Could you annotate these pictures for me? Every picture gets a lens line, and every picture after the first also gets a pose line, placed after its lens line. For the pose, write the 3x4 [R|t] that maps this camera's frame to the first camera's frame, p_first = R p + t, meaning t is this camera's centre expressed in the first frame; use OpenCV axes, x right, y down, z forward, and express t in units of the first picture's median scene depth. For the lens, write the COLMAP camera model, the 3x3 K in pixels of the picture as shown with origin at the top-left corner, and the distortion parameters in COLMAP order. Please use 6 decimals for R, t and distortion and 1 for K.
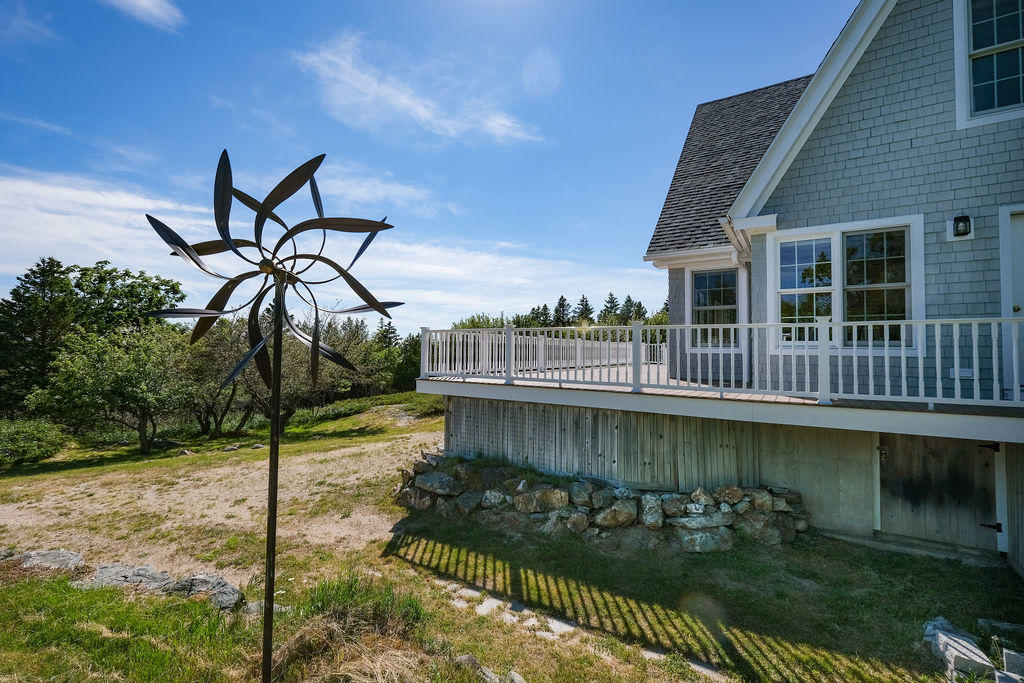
lens RADIAL K [[429.1, 0, 512.0], [0, 429.1, 341.5], [0, 0, 1]] dist [-0.001586, -0.000076]
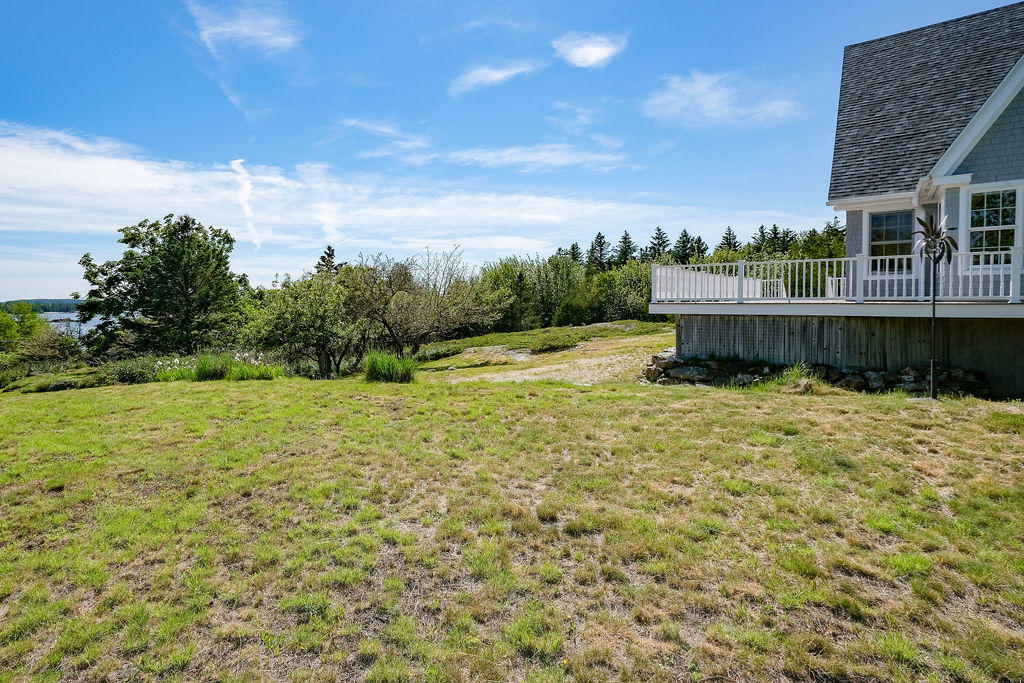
lens RADIAL K [[461.5, 0, 512.3], [0, 461.5, 314.0], [0, 0, 1]] dist [0.009680, 0.000226]
pose [[0.994225, -0.015007, -0.106264, -0.562339], [0.021506, 0.997950, 0.060273, 0.027575], [0.105142, -0.062210, 0.992509, -0.541565]]
